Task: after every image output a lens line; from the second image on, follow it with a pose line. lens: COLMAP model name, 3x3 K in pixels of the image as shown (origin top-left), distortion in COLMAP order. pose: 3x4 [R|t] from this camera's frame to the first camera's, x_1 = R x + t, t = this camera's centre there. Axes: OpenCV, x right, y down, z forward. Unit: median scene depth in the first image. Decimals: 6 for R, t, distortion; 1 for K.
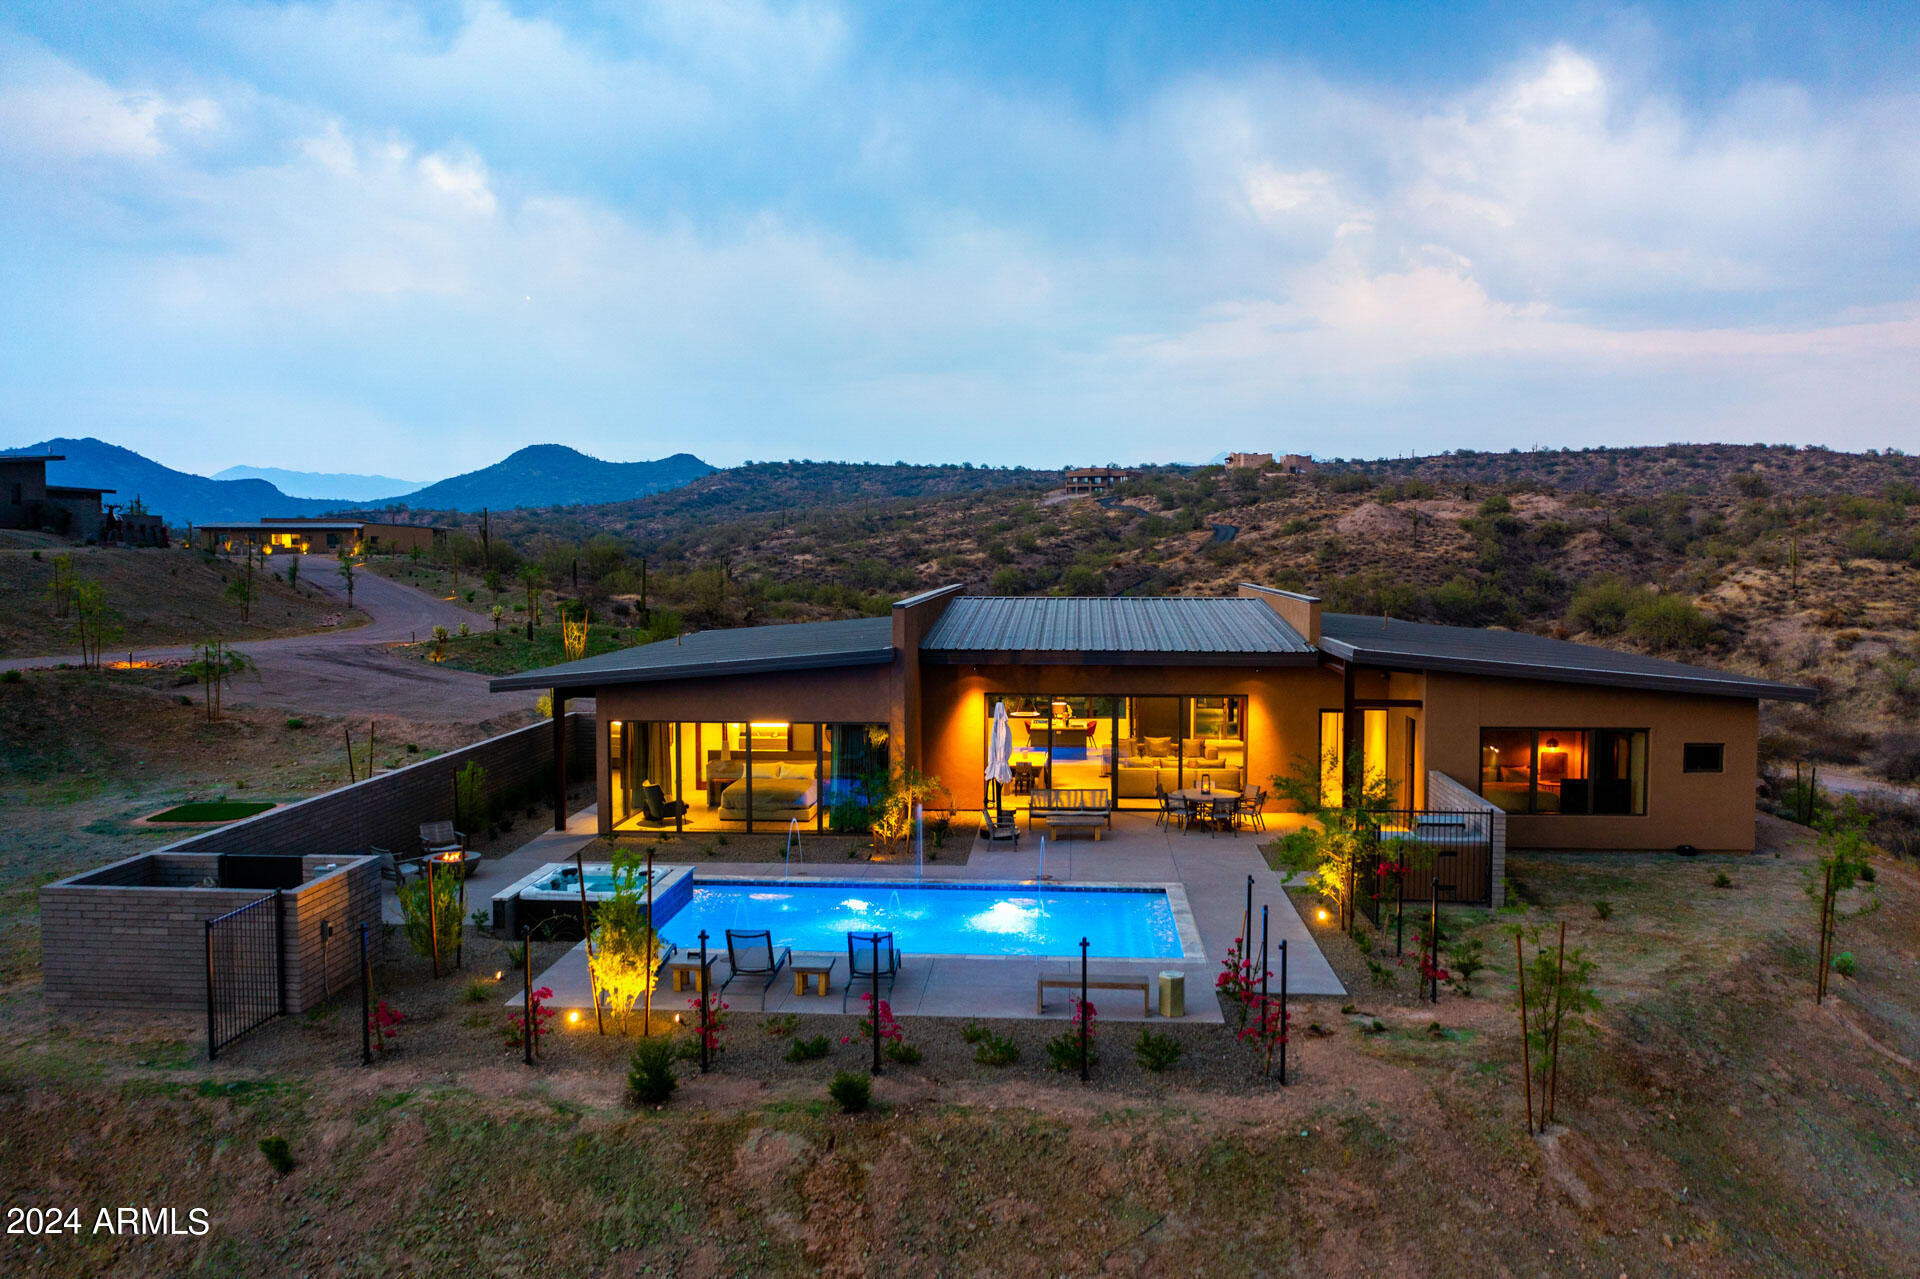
lens RADIAL K [[1508.9, 0, 960.0], [0, 1508.9, 639.5], [0, 0, 1]] dist [-0.021237, 0.003428]
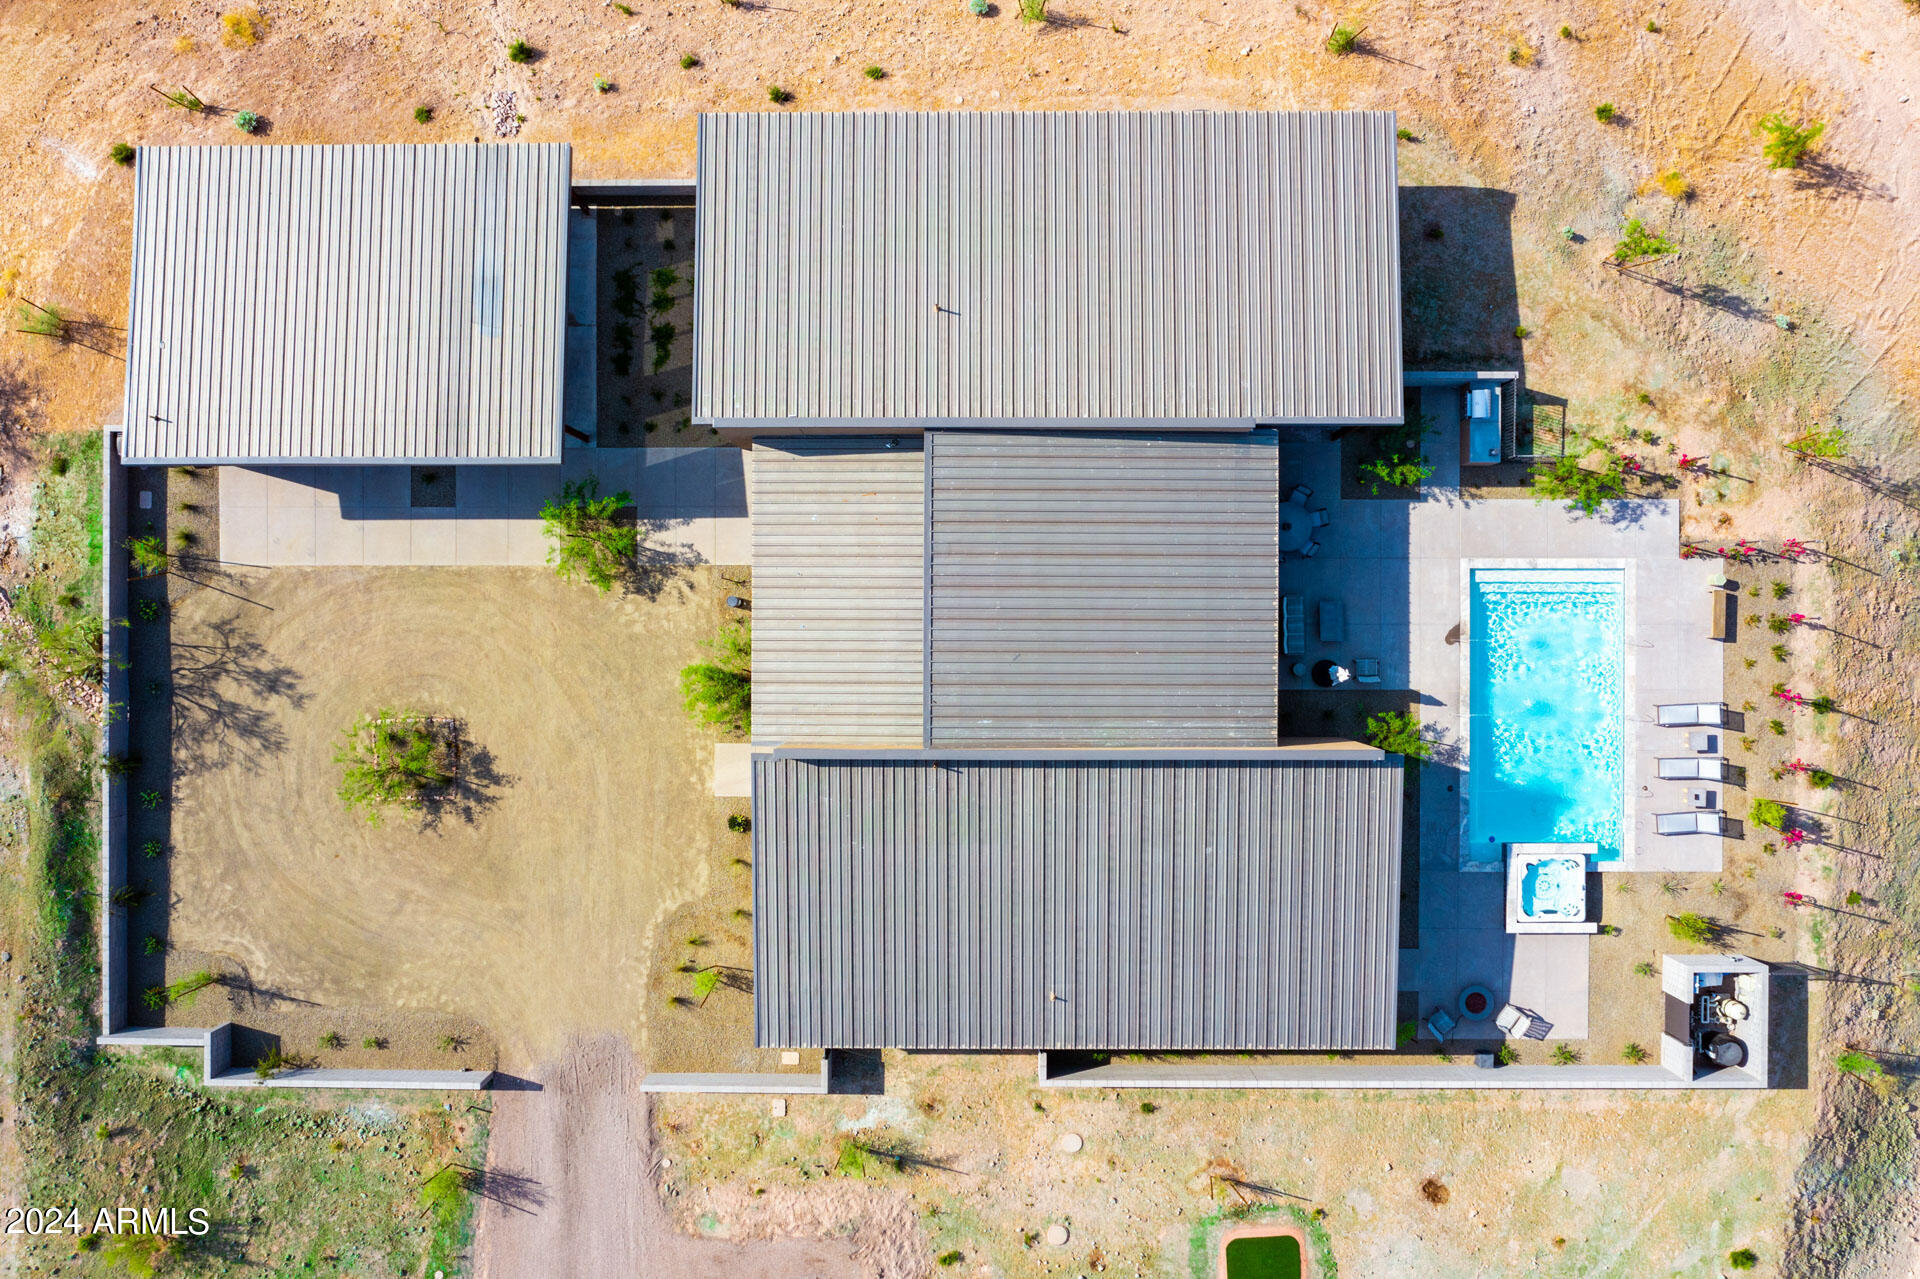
lens RADIAL K [[1511.6, 0, 959.5], [0, 1511.6, 627.4], [0, 0, 1]] dist [-0.019779, 0.004546]
pose [[-0.074859, -0.997194, 0.000914, 0.011087], [0.072828, -0.004553, 0.997334, -0.155388], [-0.994531, 0.074726, 0.072964, 0.144011]]
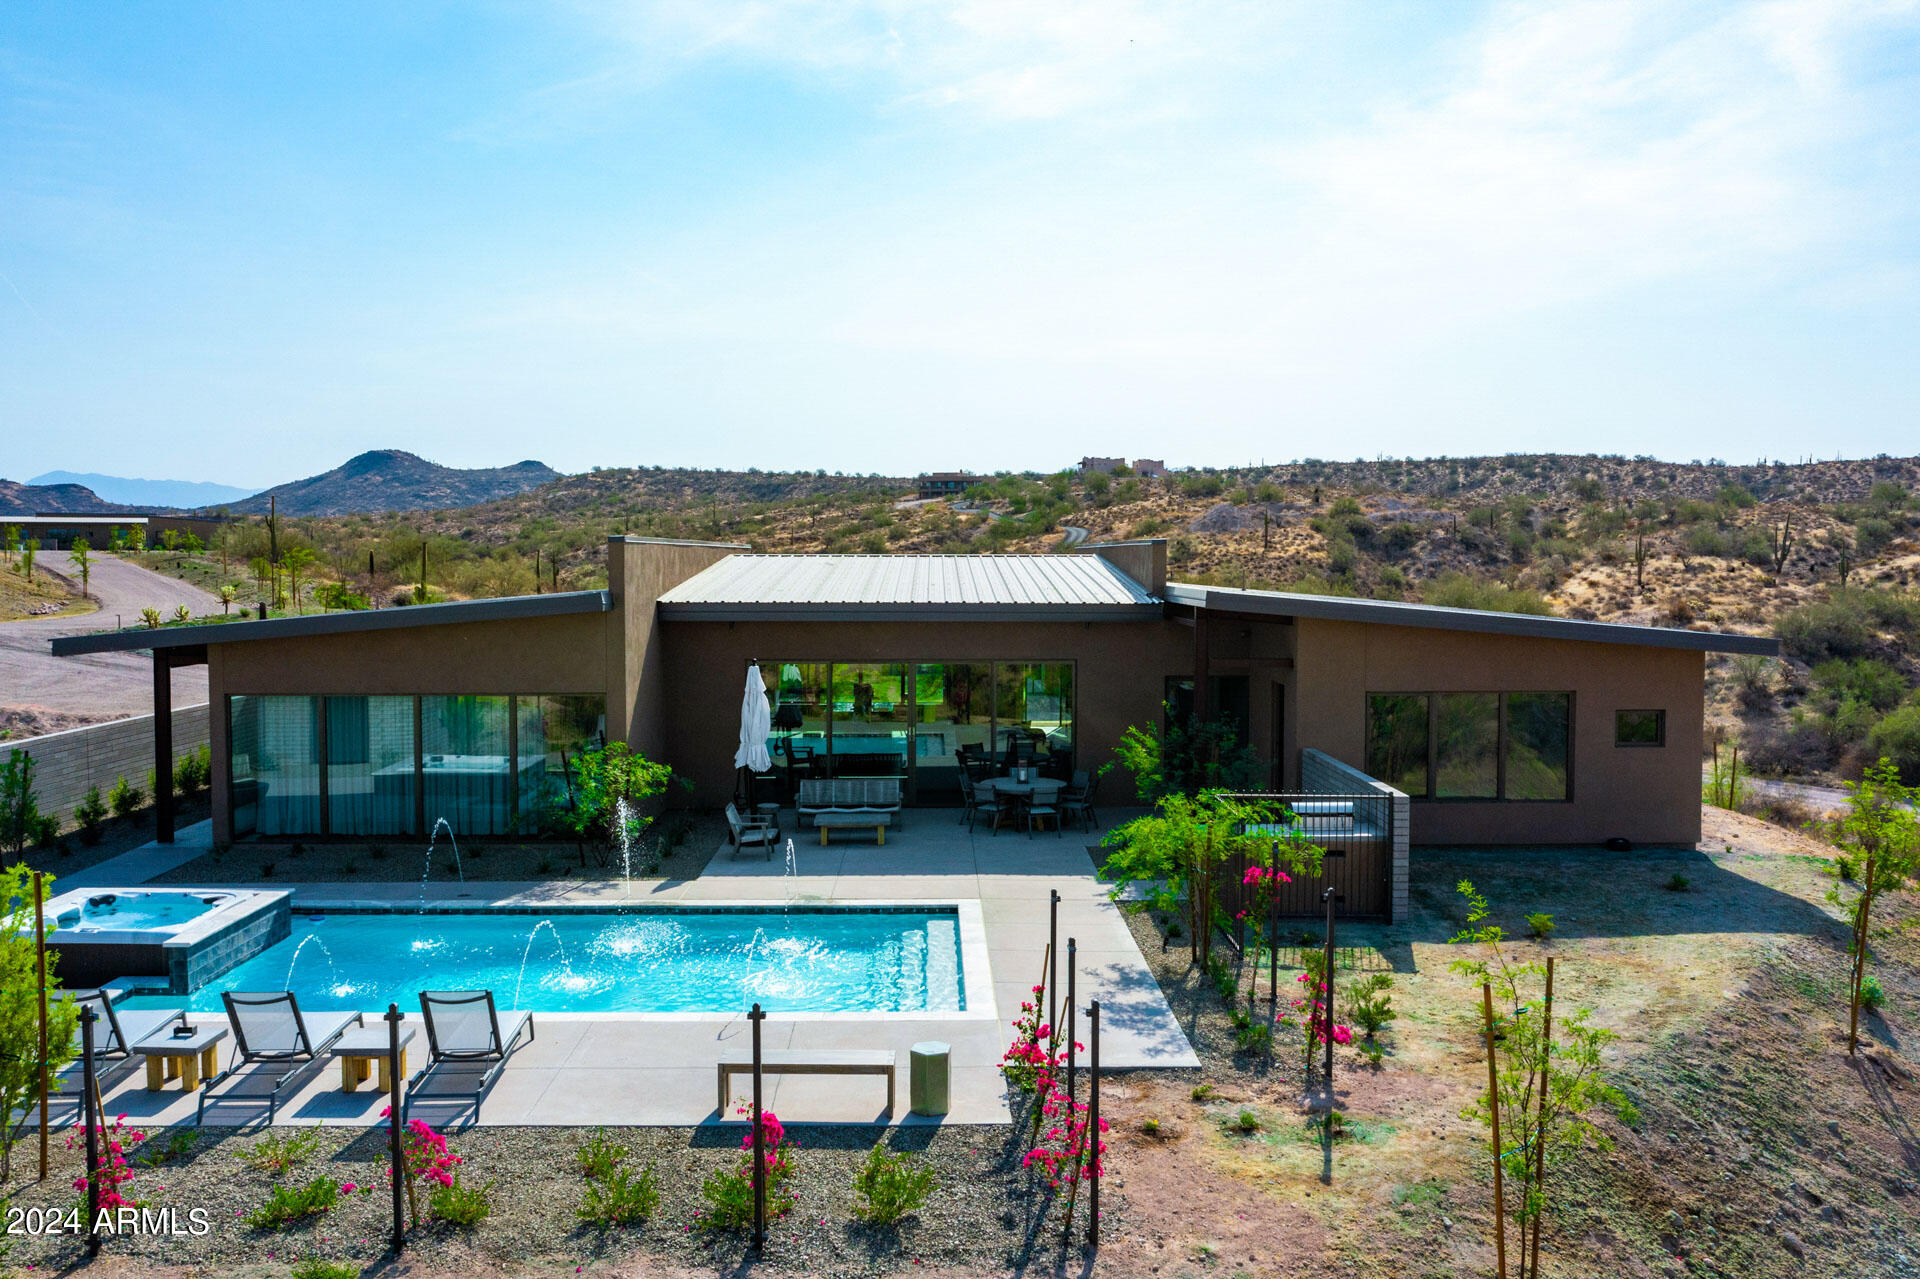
lens RADIAL K [[1511.6, 0, 959.5], [0, 1511.6, 627.4], [0, 0, 1]] dist [-0.019779, 0.004546]
pose [[0.995595, -0.003652, 0.093685, 0.006776], [0.005058, 0.999878, -0.014780, 0.003886], [-0.093620, 0.015189, 0.995492, 0.026025]]
